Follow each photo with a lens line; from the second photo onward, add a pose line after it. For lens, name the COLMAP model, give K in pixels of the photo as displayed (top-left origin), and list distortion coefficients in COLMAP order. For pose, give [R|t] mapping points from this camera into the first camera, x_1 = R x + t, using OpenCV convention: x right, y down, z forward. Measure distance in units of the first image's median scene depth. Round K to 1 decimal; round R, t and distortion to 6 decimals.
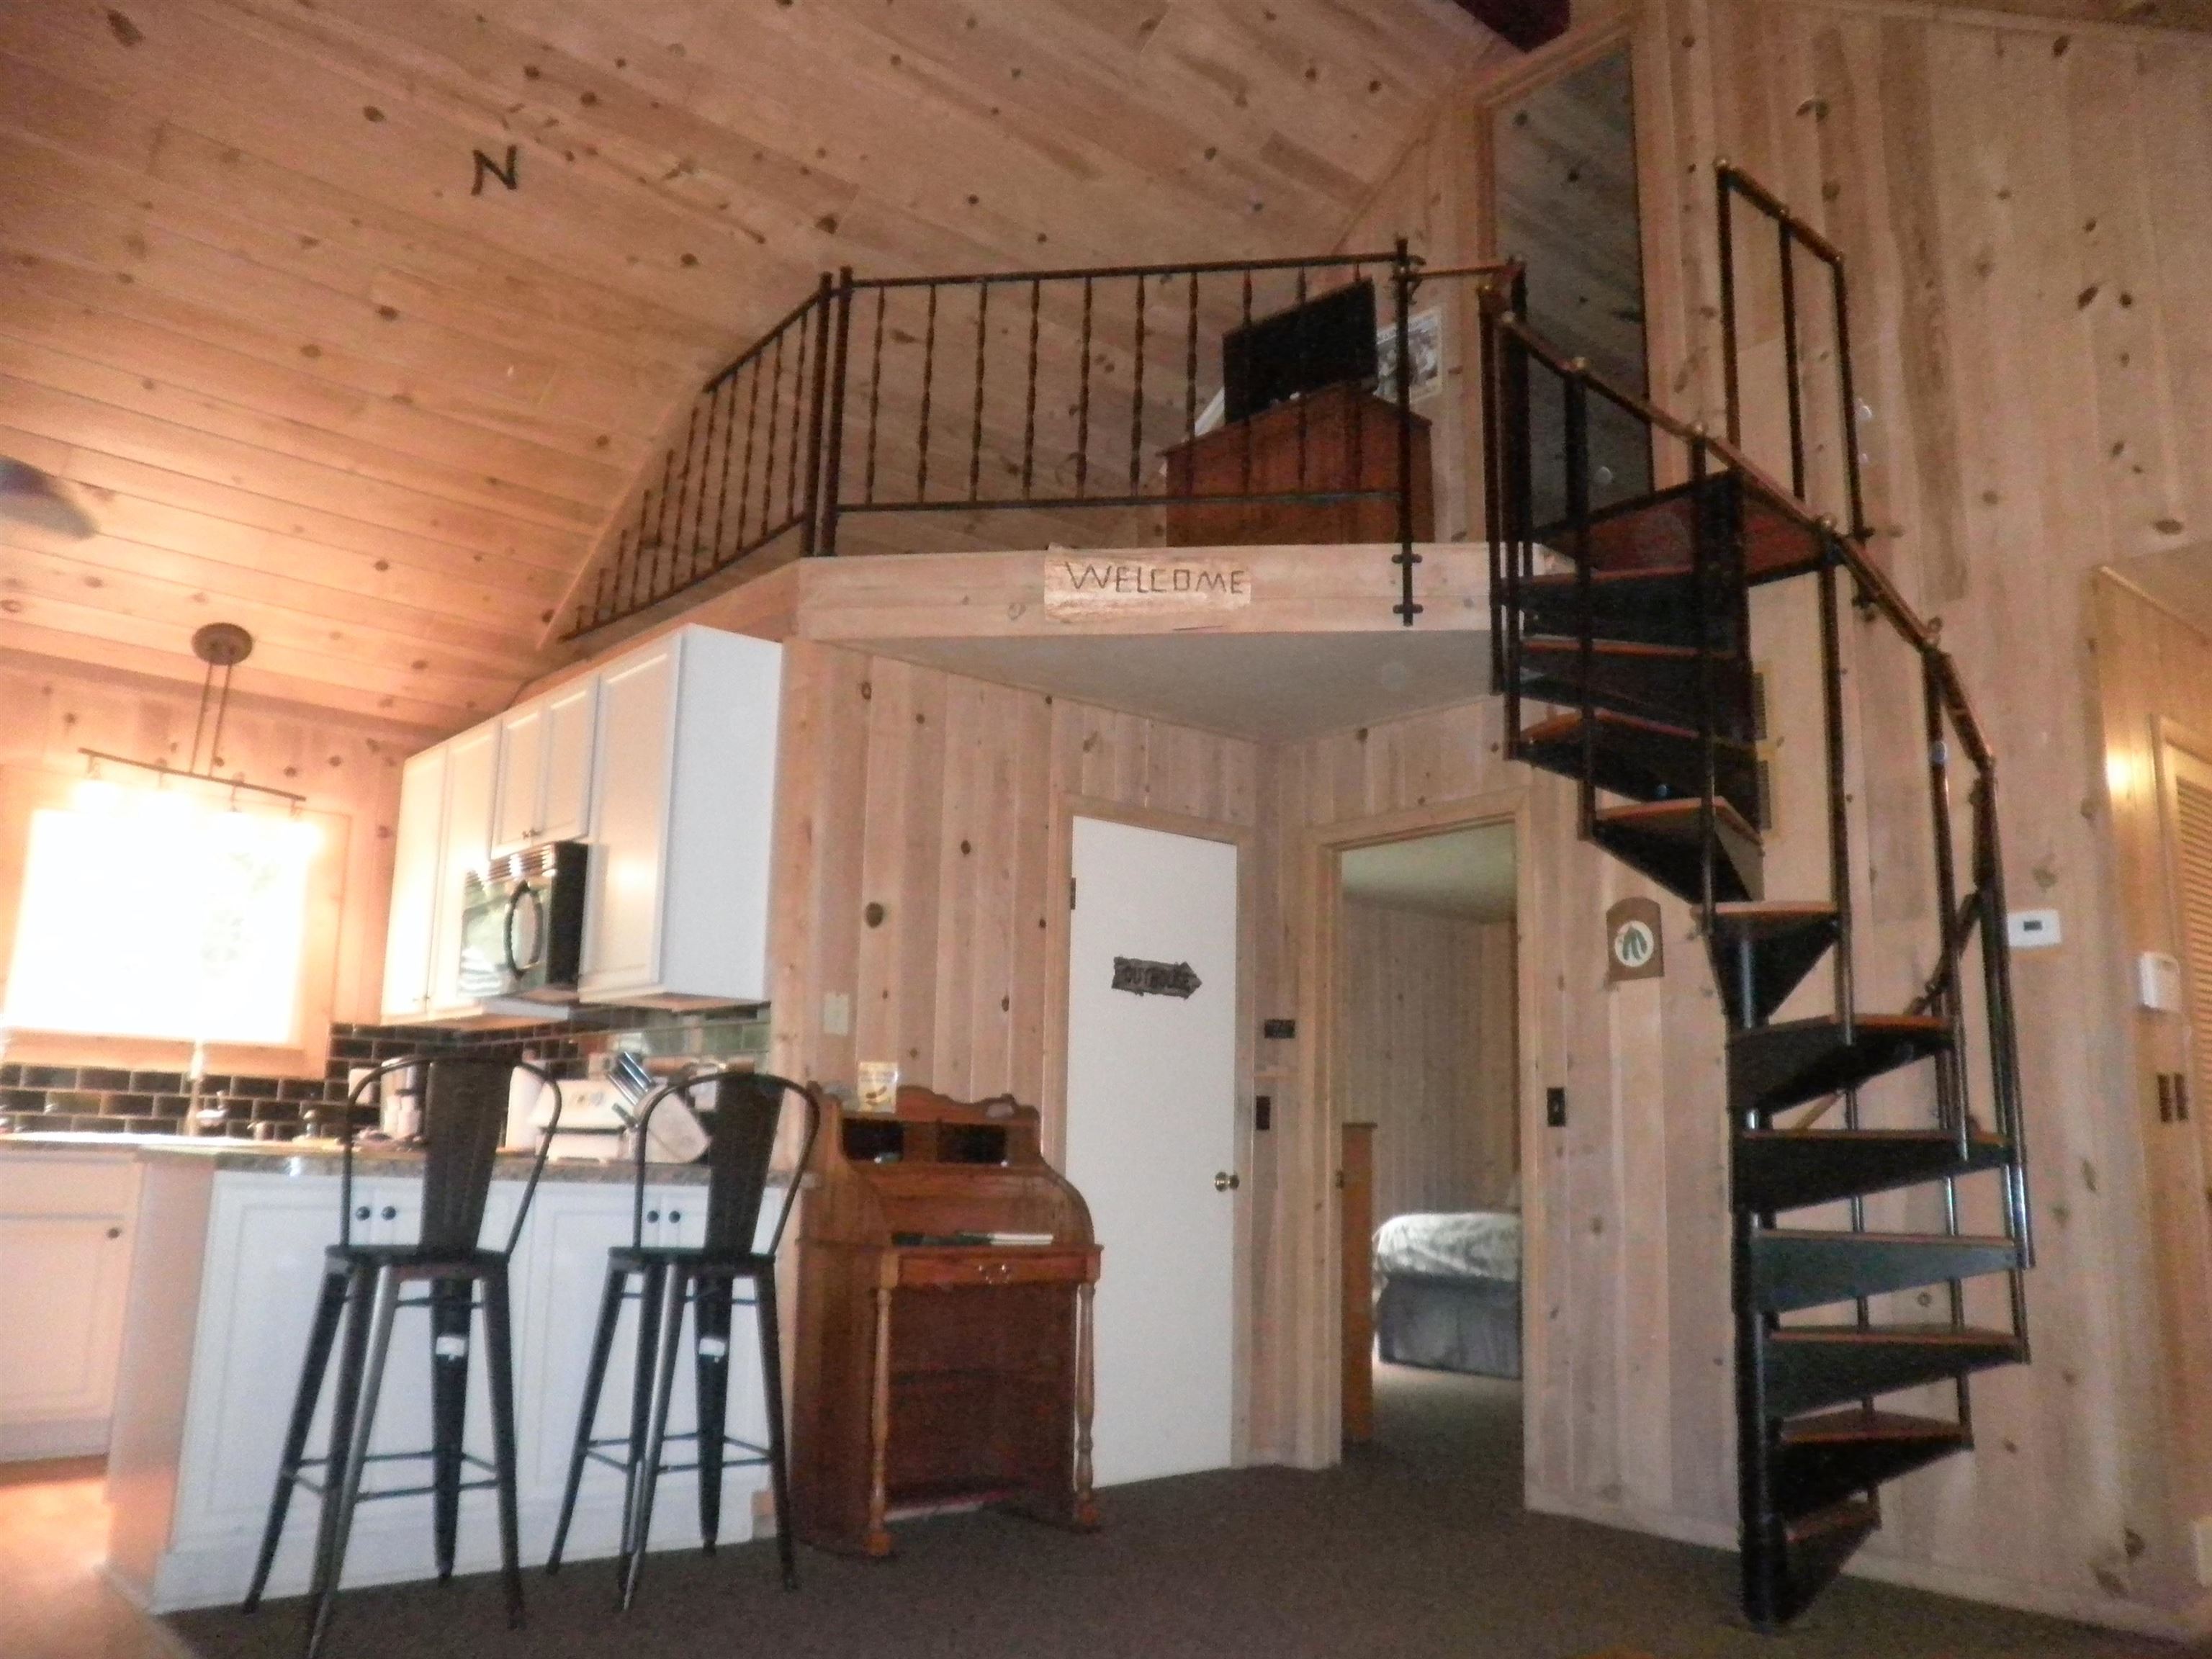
lens RADIAL K [[1718.4, 0, 1106.0], [0, 1718.4, 829.5], [0, 0, 1]] dist [-0.058432, 0.003837]
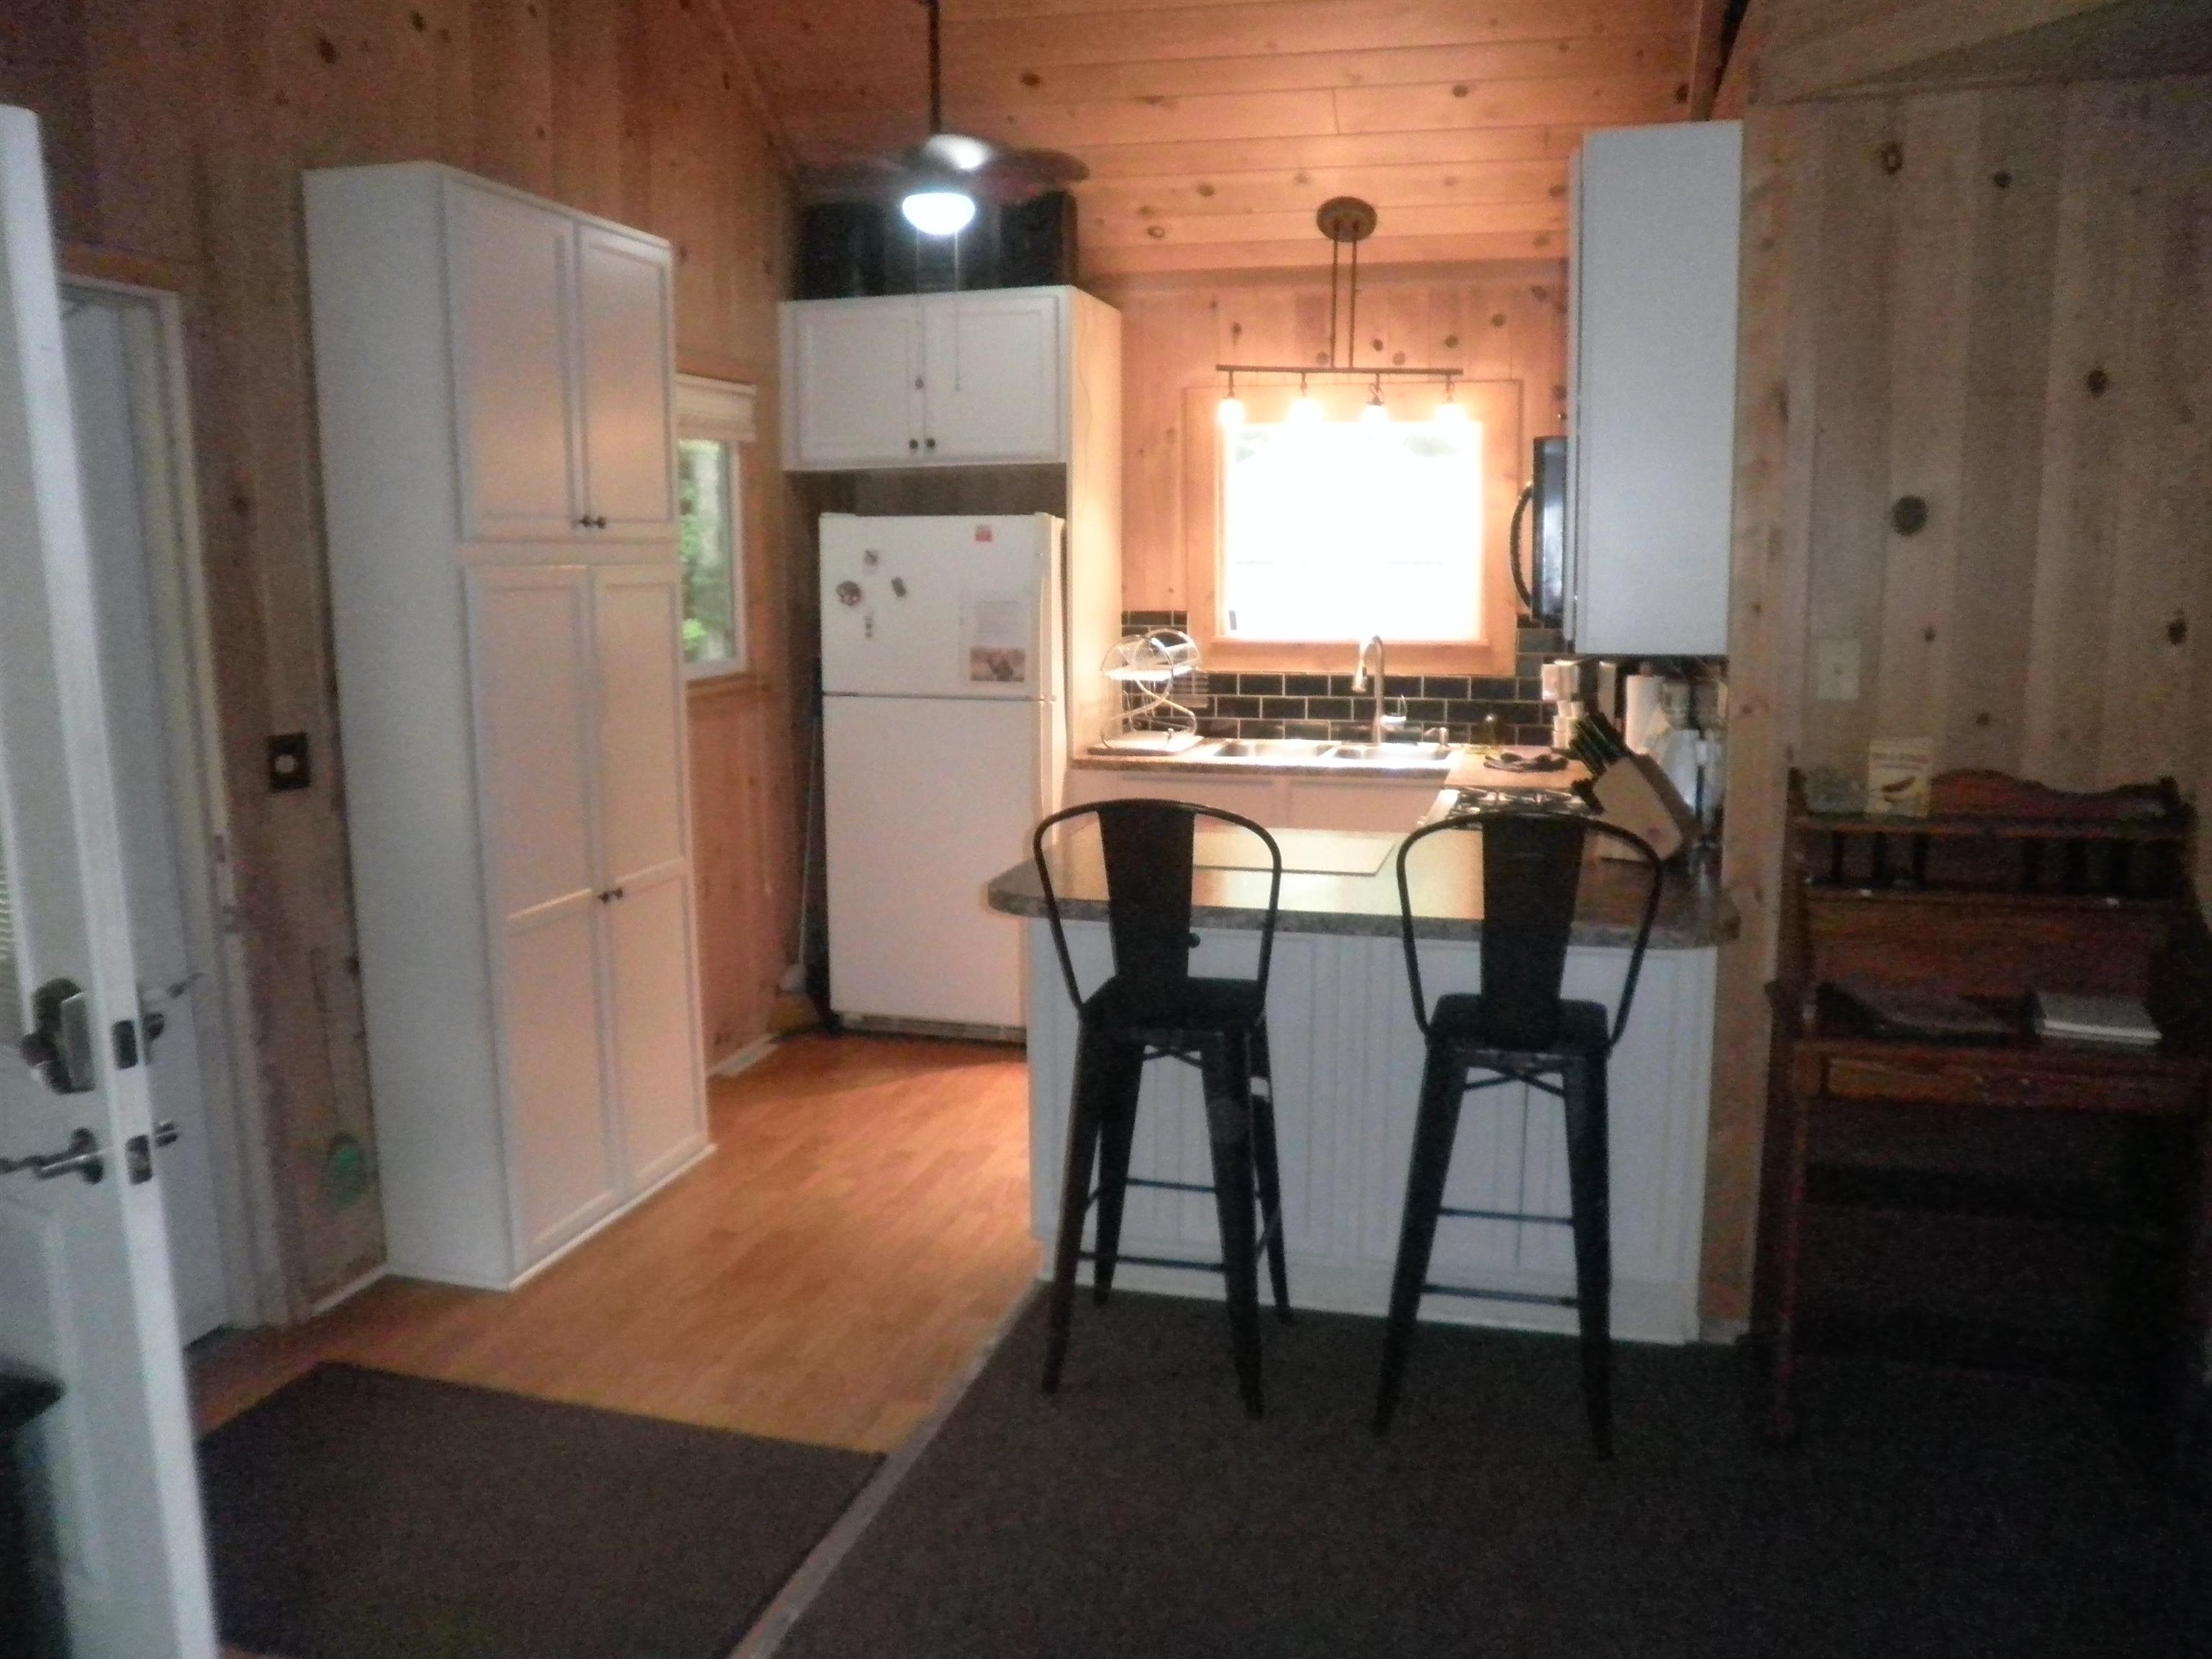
lens RADIAL K [[1718.4, 0, 1106.0], [0, 1718.4, 829.5], [0, 0, 1]] dist [-0.058432, 0.003837]
pose [[0.569170, 0.097948, -0.816365, 0.202788], [0.177517, 0.954824, 0.238325, -0.038936], [0.802829, -0.280566, 0.526069, 0.329504]]
